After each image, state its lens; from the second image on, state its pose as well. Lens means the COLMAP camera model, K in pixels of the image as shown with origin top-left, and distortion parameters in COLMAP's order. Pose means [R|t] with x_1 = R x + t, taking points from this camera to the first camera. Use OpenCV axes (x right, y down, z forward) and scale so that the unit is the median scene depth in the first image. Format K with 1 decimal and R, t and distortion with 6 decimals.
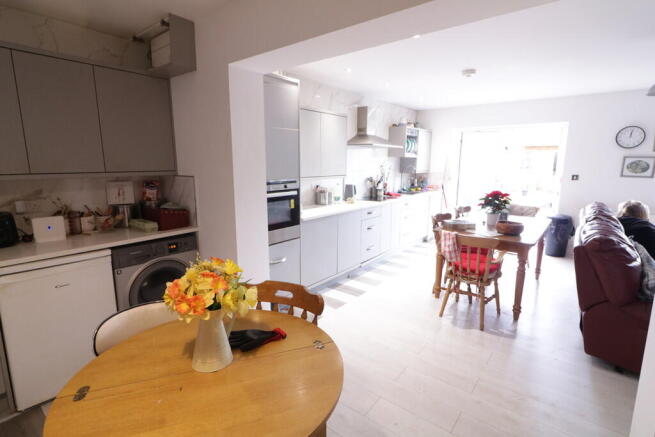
lens RADIAL K [[315.7, 0, 330.0], [0, 315.7, 215.8], [0, 0, 1]] dist [-0.013333, -0.000103]
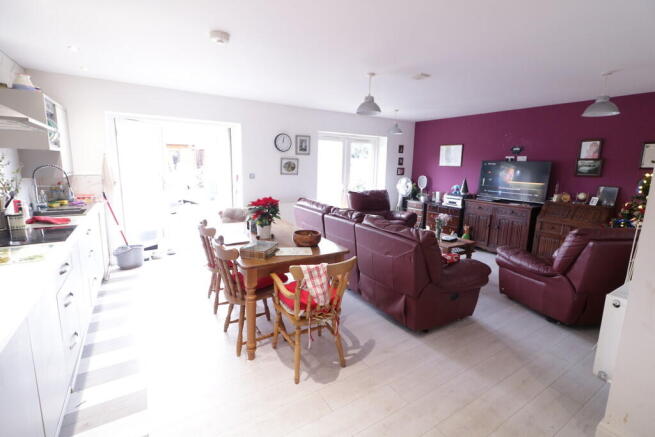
lens RADIAL K [[298.5, 0, 327.7], [0, 298.5, 213.6], [0, 0, 1]] dist [-0.000119, 0.000024]
pose [[0.338117, -0.149189, 0.929204, -0.121693], [0.138120, 0.984530, 0.107813, -0.075841], [-0.930914, 0.091888, 0.353492, 0.431887]]
